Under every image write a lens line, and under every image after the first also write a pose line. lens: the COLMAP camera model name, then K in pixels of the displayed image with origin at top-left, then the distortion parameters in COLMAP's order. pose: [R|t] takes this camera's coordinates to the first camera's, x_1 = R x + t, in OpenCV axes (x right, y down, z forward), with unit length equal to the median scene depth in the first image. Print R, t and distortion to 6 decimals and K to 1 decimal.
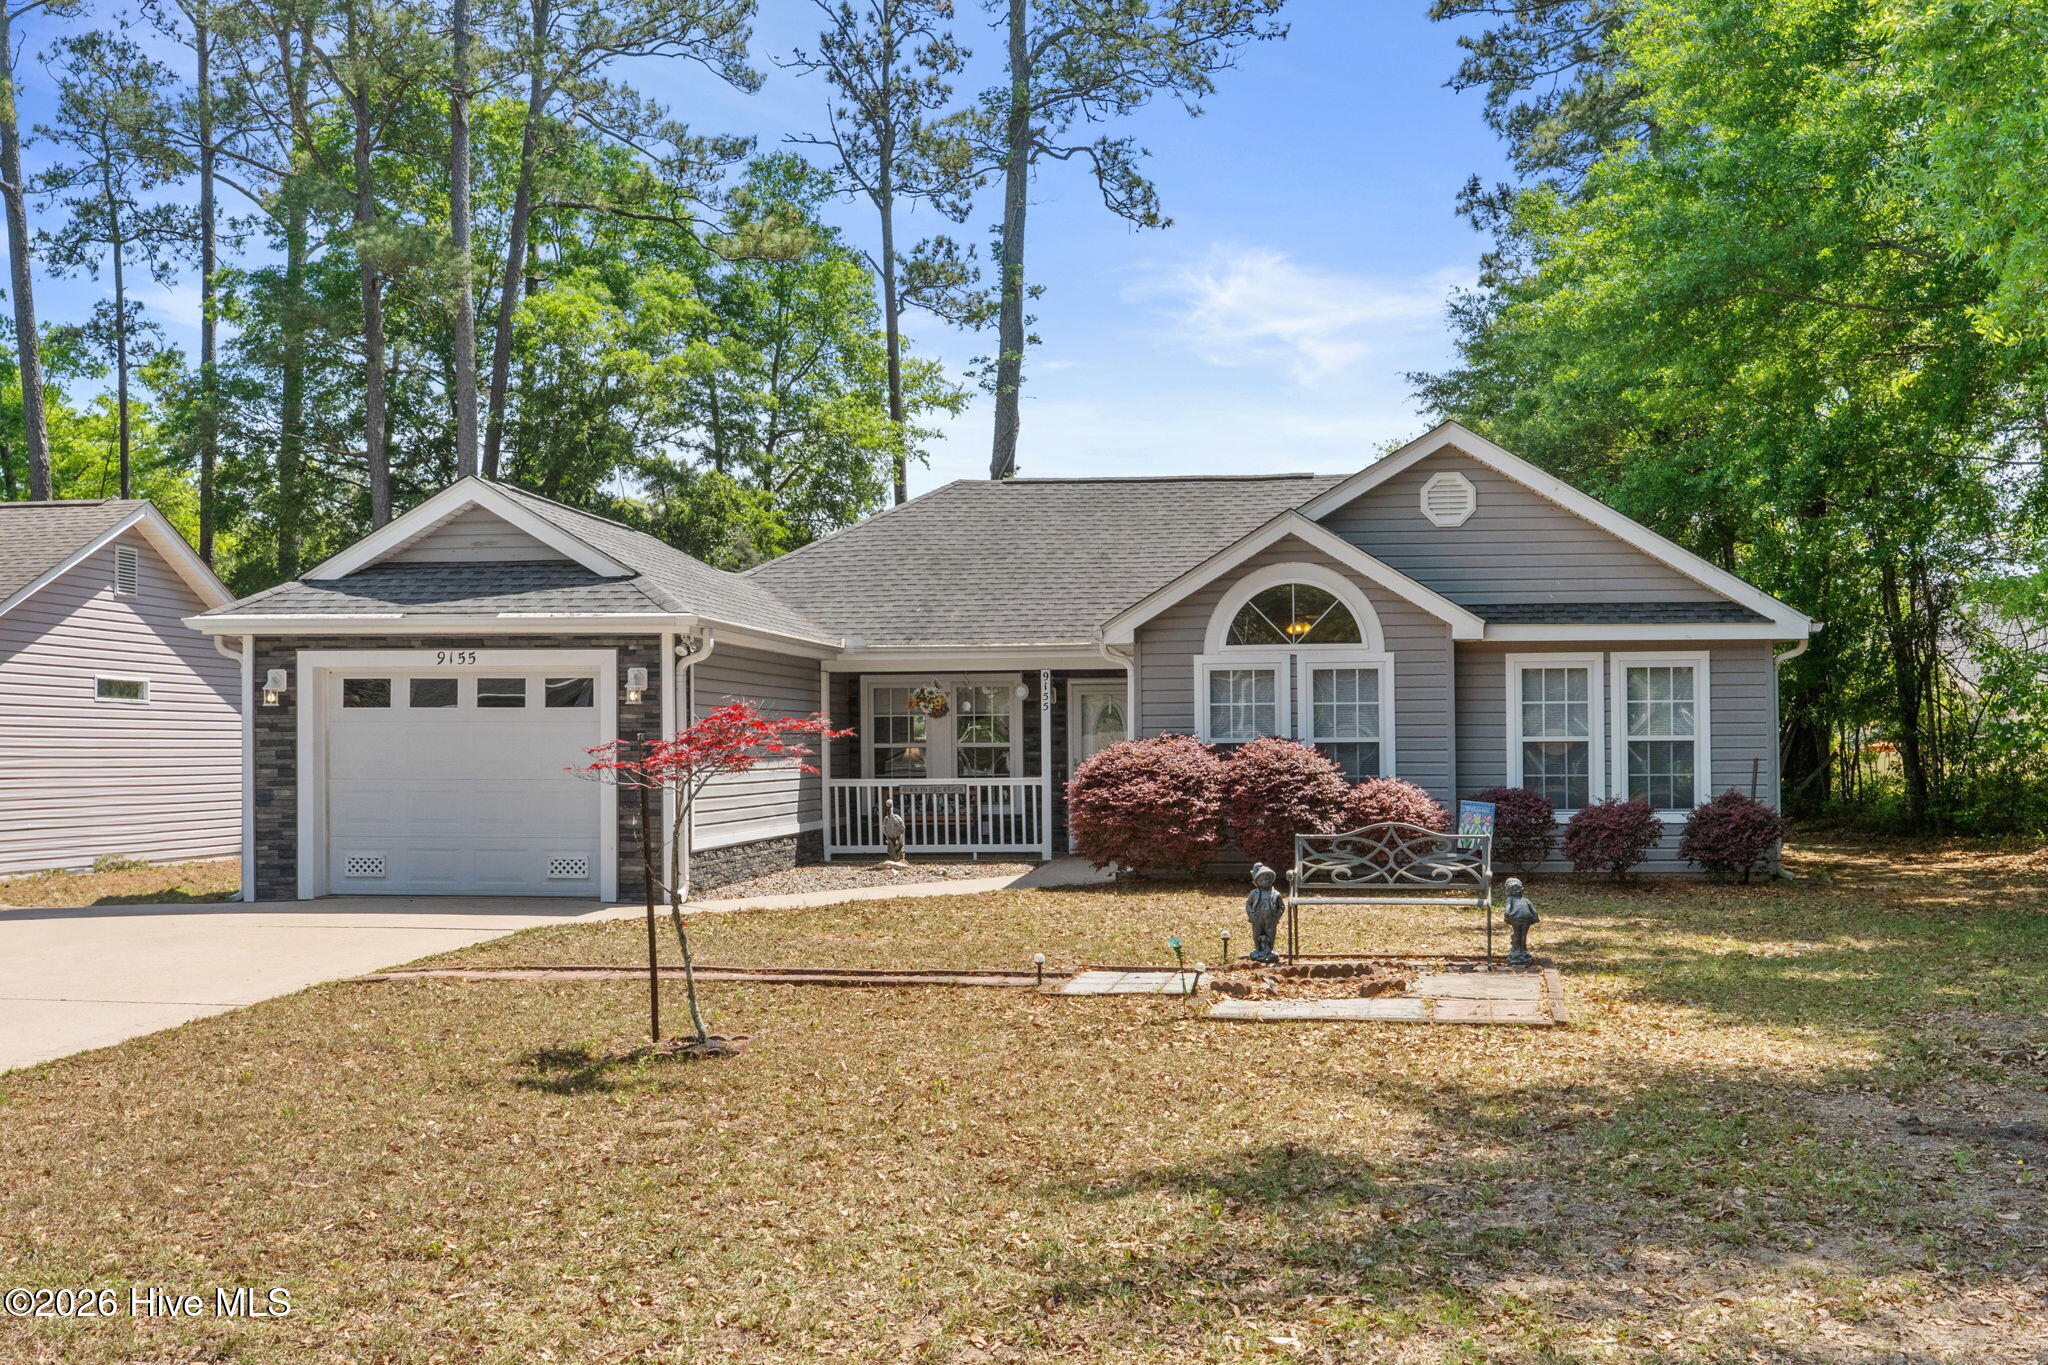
lens RADIAL K [[2724.4, 0, 1027.3], [0, 2724.4, 758.7], [0, 0, 1]] dist [0.381689, -2.789301]
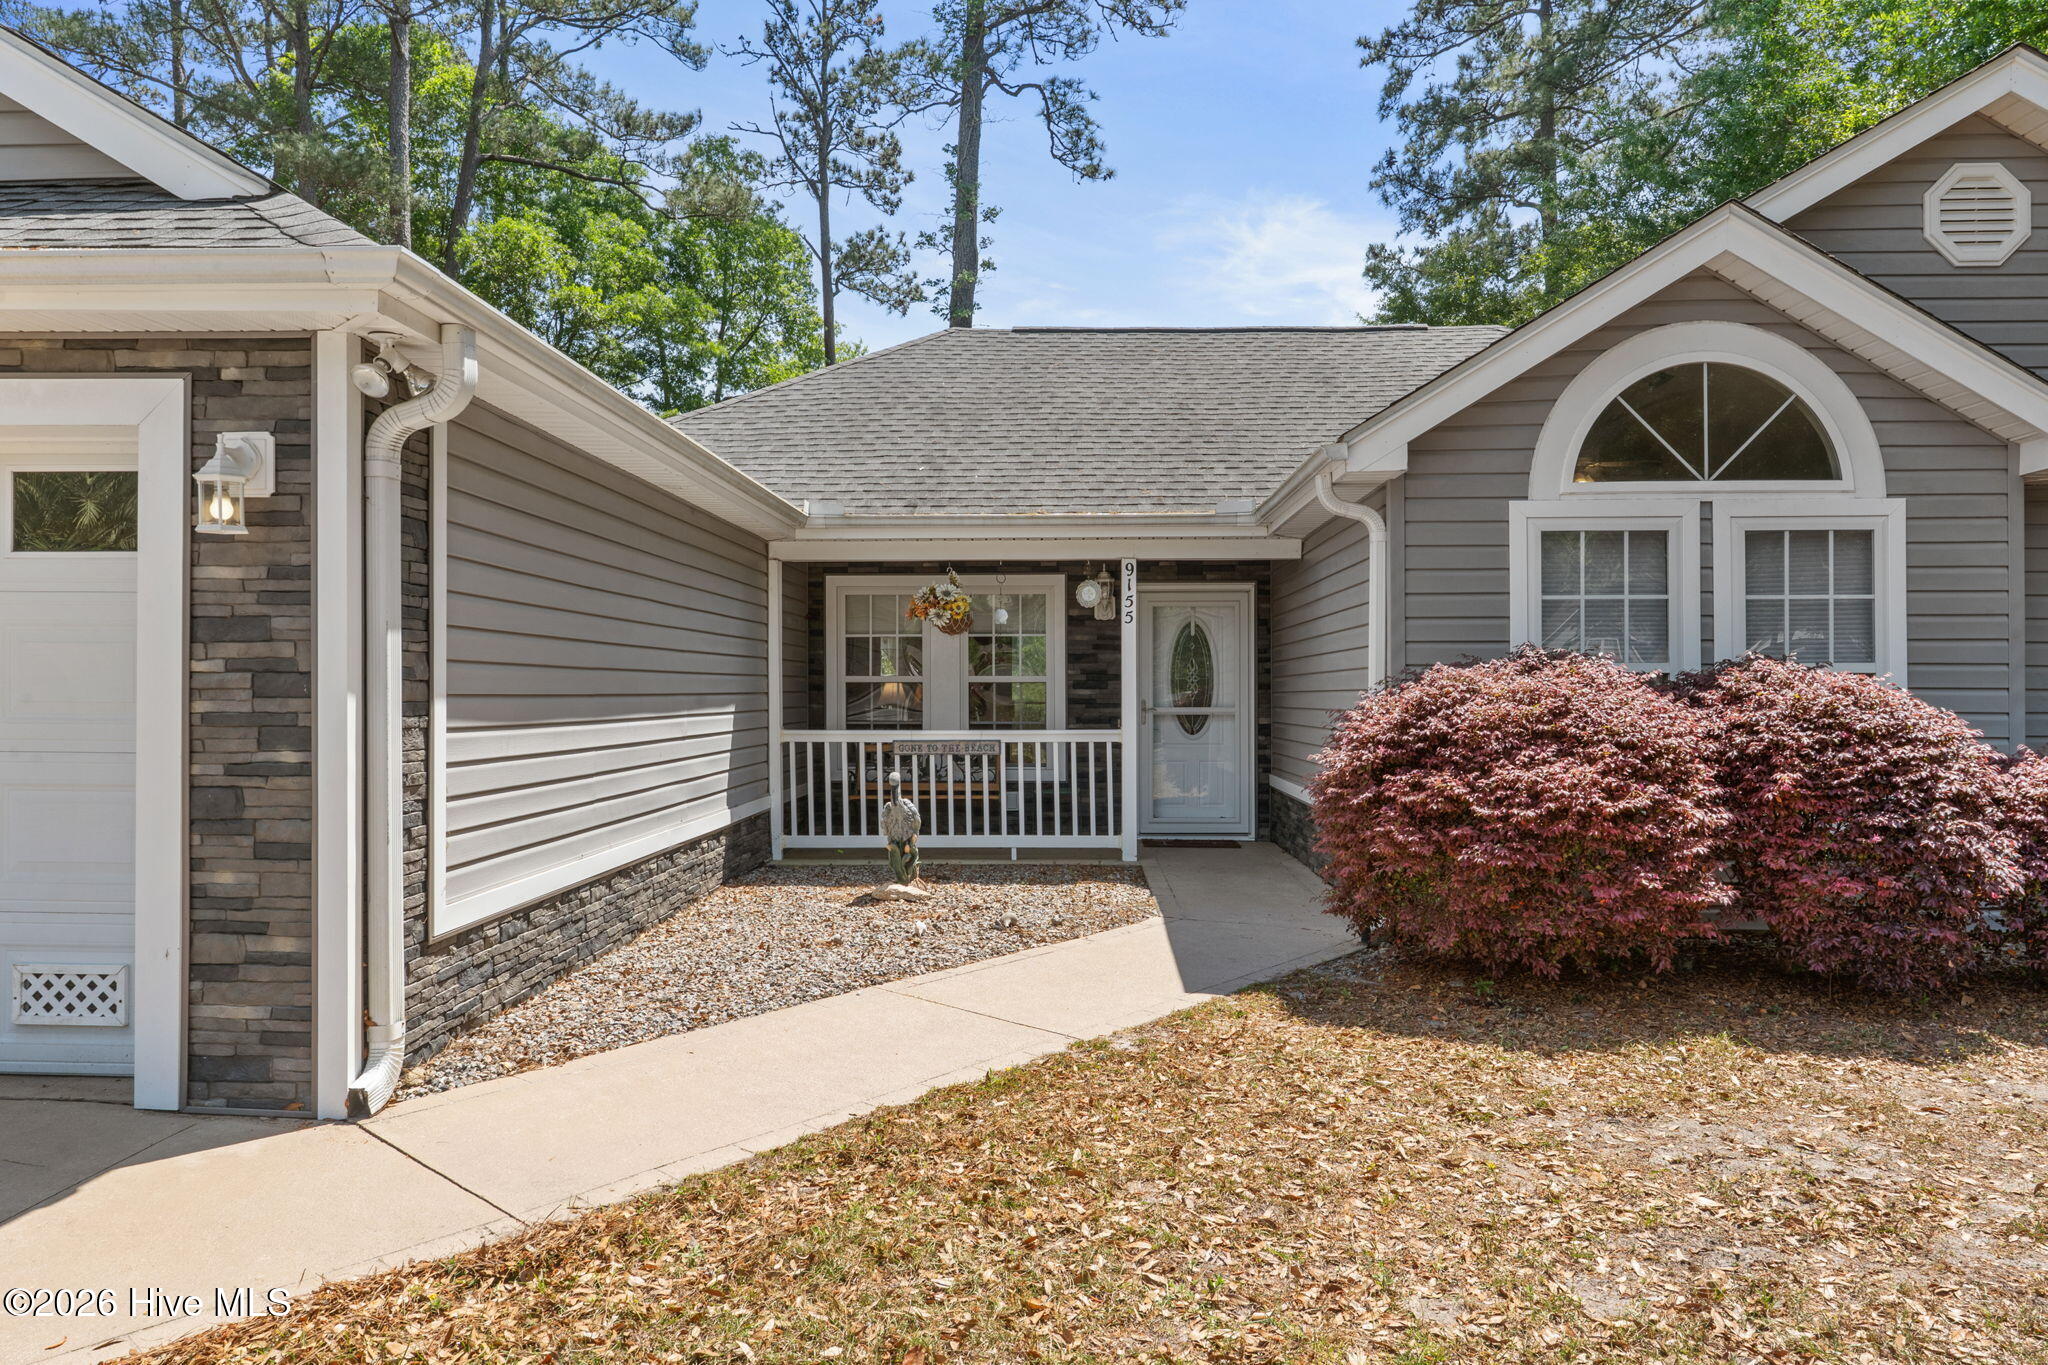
lens RADIAL K [[1749.9, 0, 1066.6], [0, 1749.9, 687.4], [0, 0, 1]] dist [0.096006, -0.145692]
pose [[0.995055, 0.007396, 0.099051, -0.044889], [-0.006824, 0.999958, -0.006116, -0.000268], [-0.099092, 0.005409, 0.995064, 0.562664]]
